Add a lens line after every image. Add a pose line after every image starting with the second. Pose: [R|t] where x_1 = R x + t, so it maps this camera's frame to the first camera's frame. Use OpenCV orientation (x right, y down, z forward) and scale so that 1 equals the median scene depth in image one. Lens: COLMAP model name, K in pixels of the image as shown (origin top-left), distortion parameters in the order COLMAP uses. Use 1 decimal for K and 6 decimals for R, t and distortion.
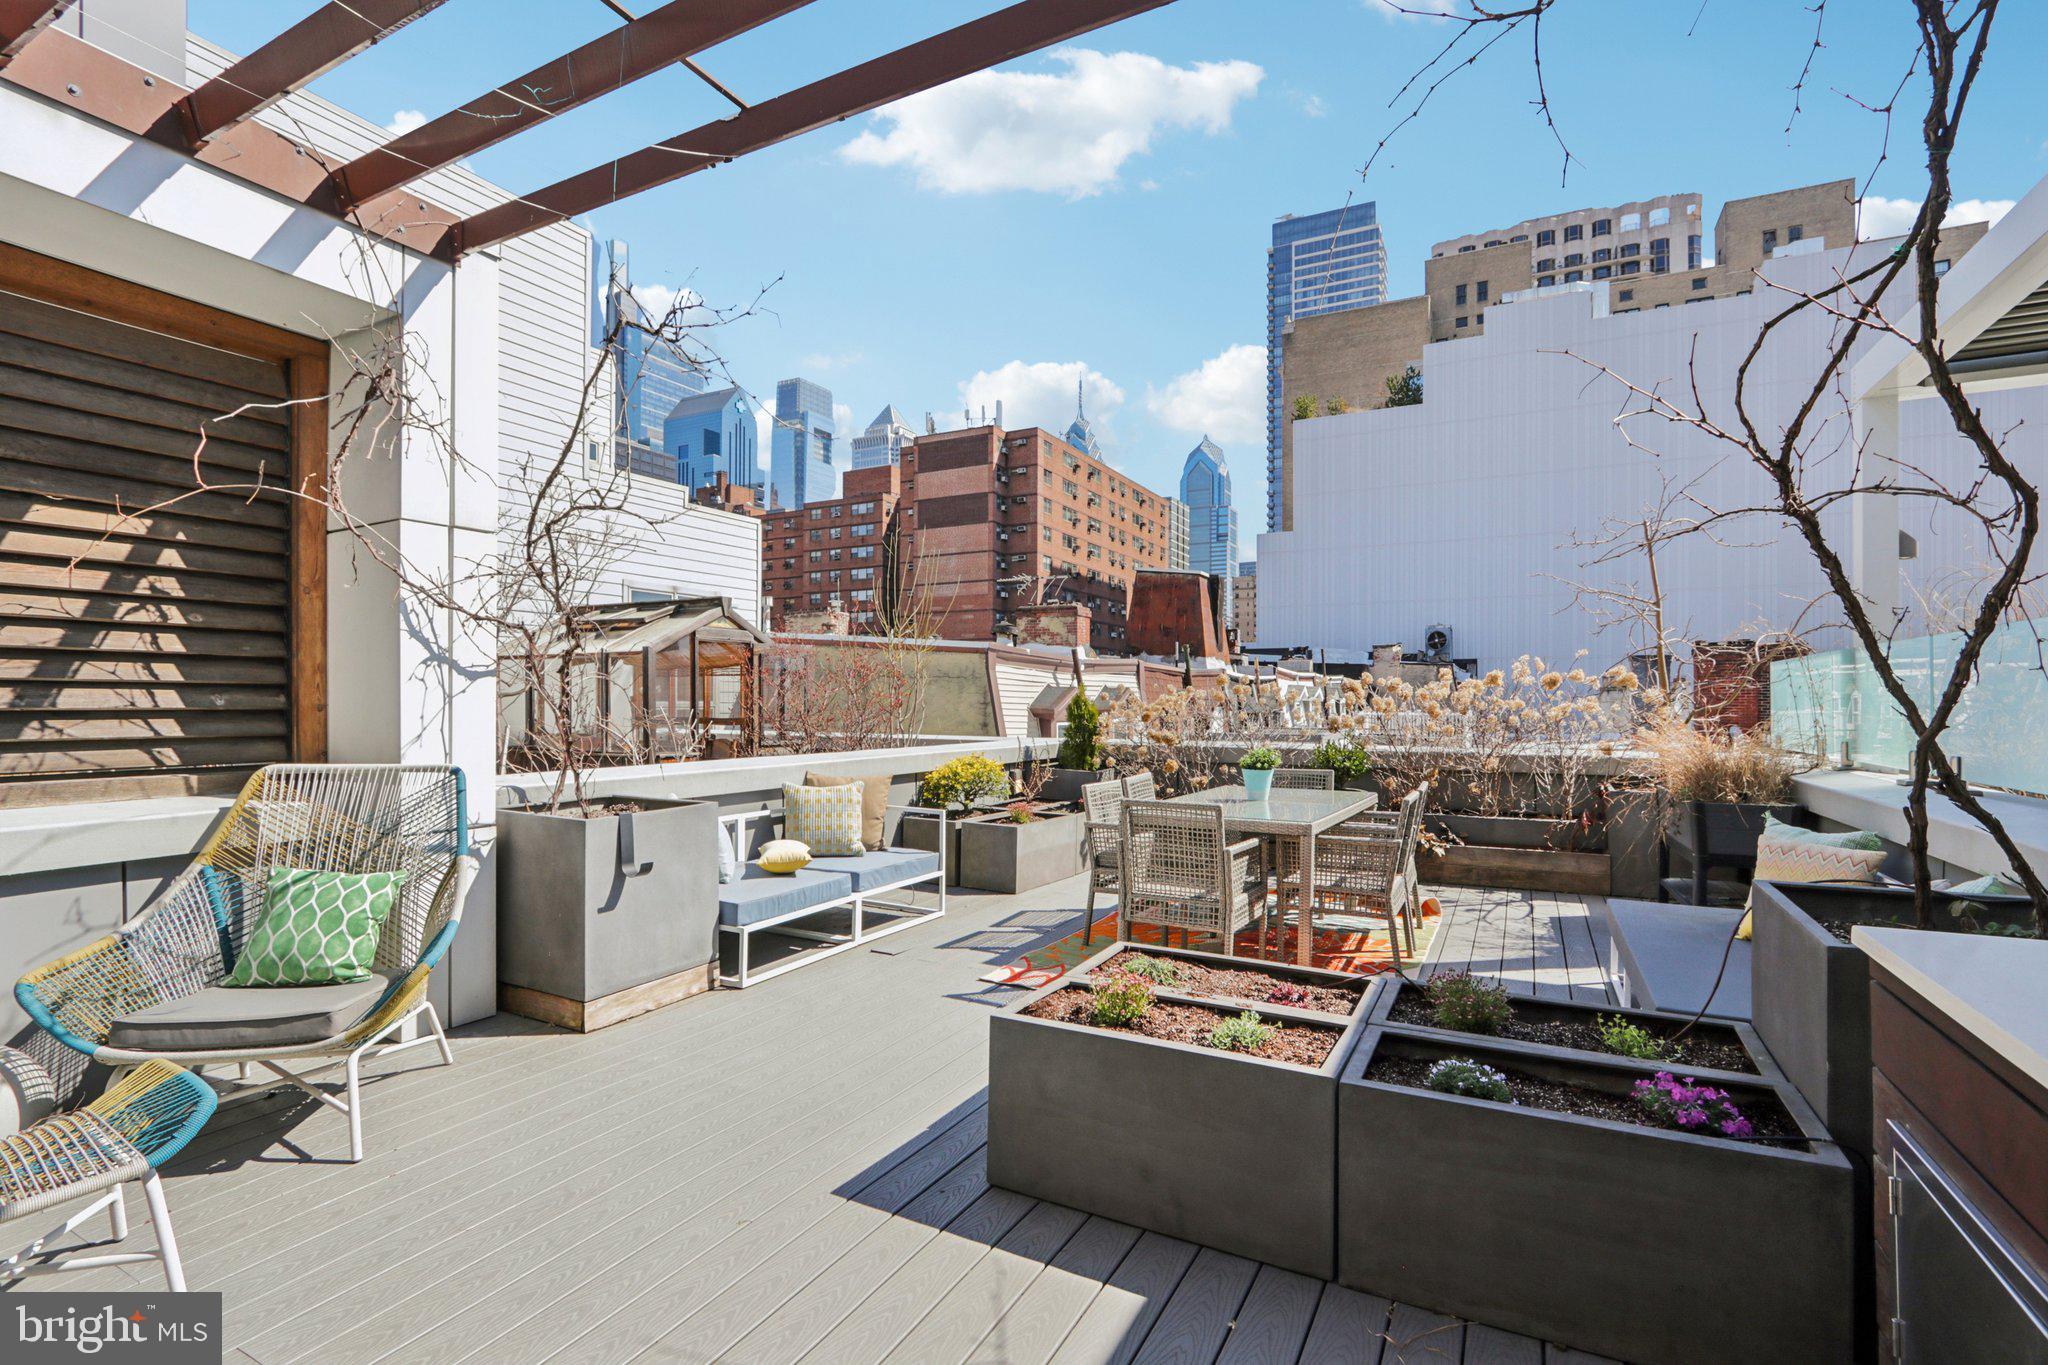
lens RADIAL K [[946.4, 0, 1024.0], [0, 946.4, 701.2], [0, 0, 1]] dist [-0.016813, 0.002032]
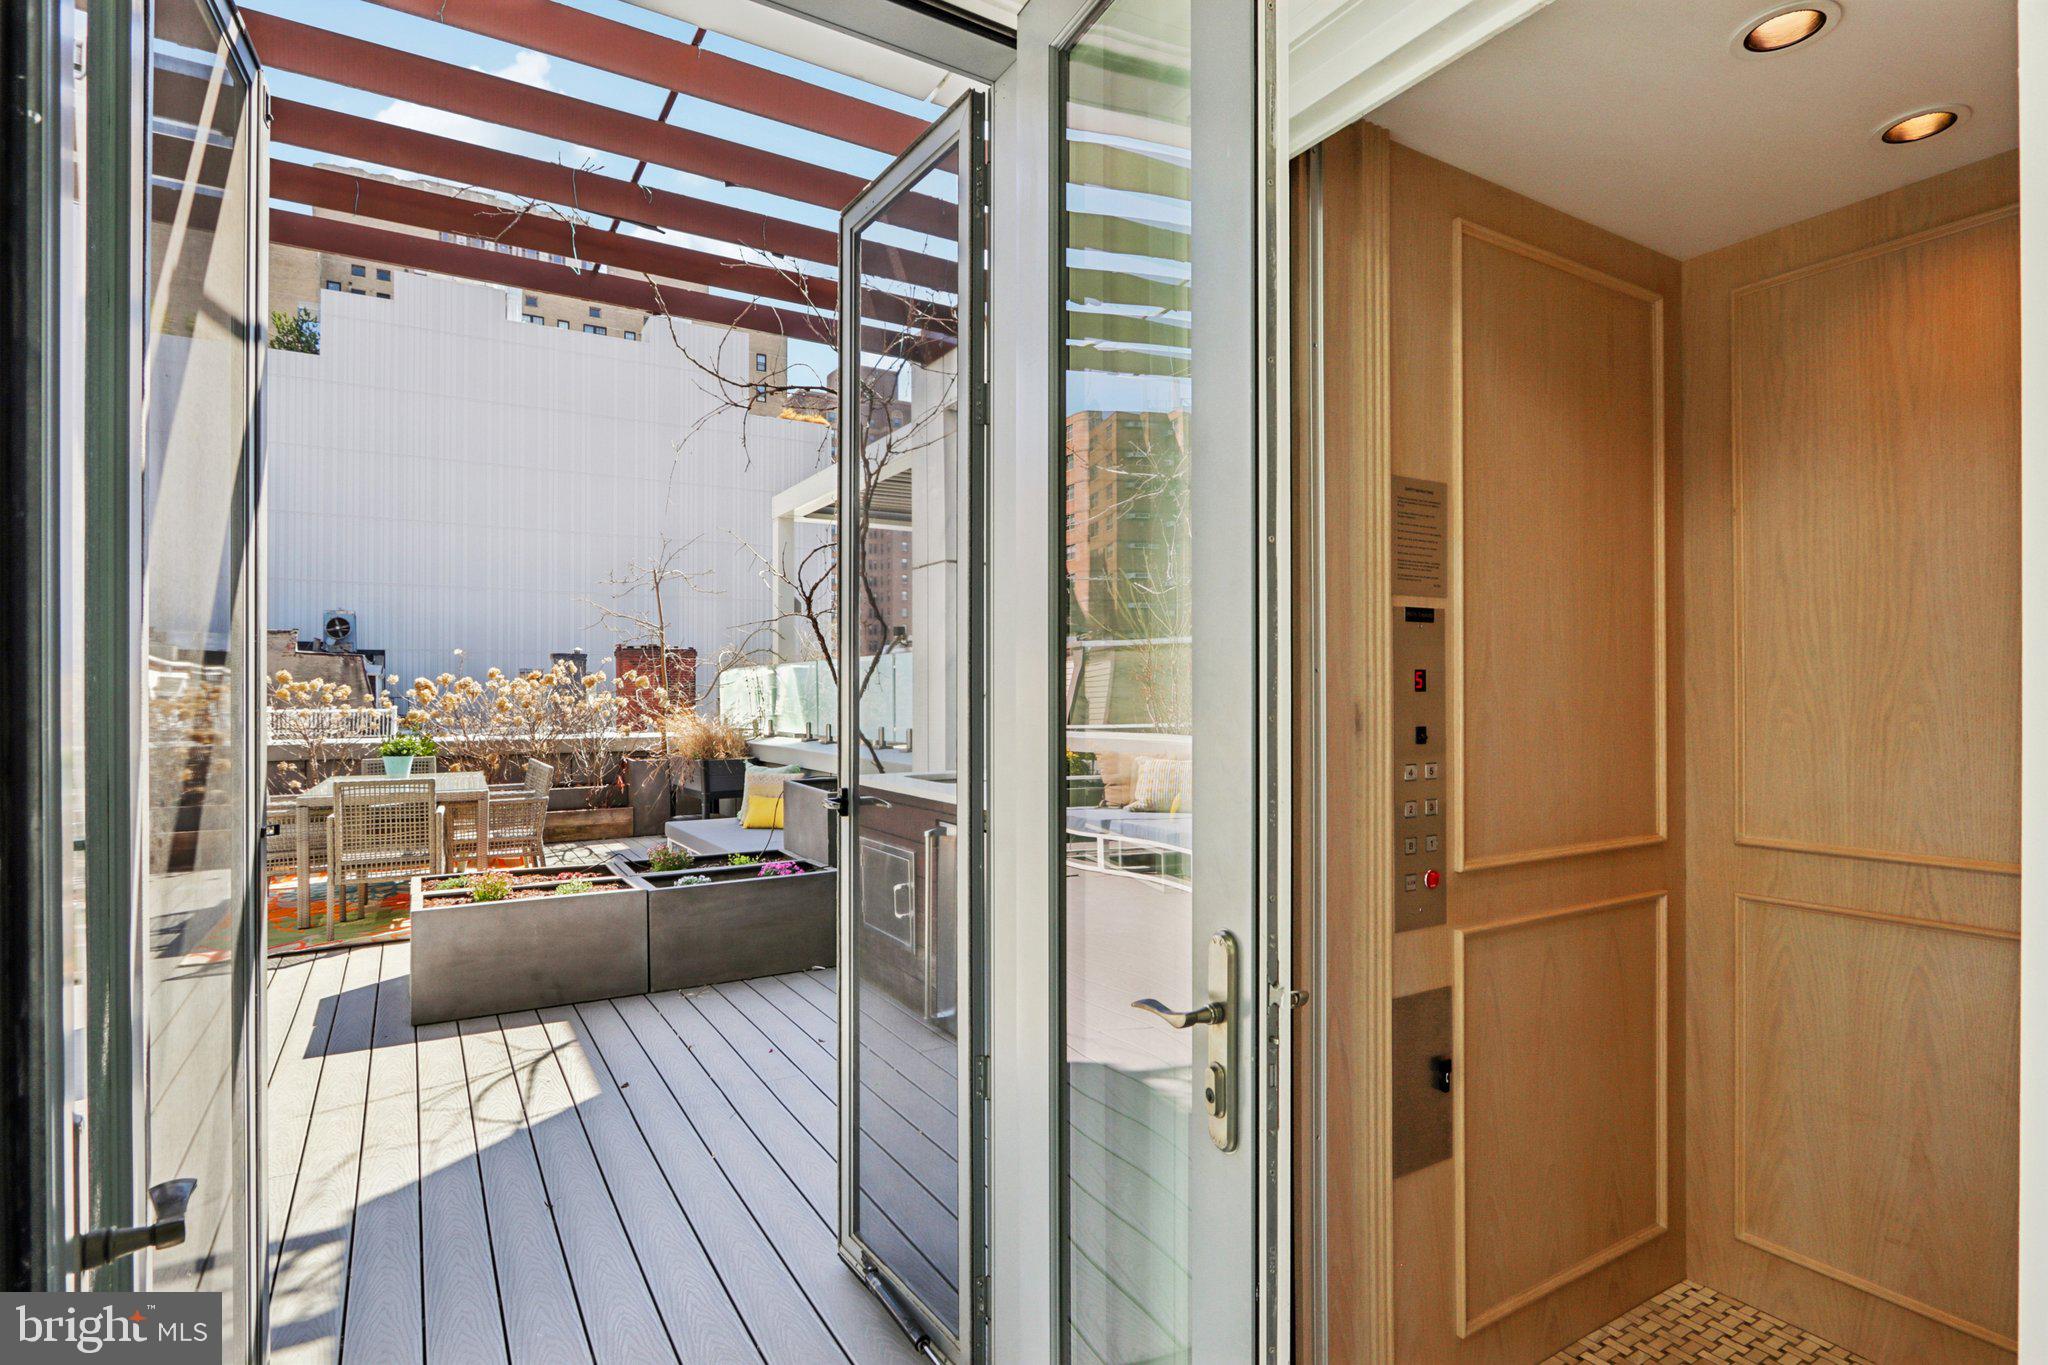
lens RADIAL K [[1020.5, 0, 1022.7], [0, 1020.5, 689.7], [0, 0, 1]] dist [0.000969, 0.000015]
pose [[0.509220, 0.001347, 0.860635, -0.348754], [0.003517, 0.999987, -0.003646, -0.002267], [-0.860629, 0.004883, 0.509209, -0.241275]]
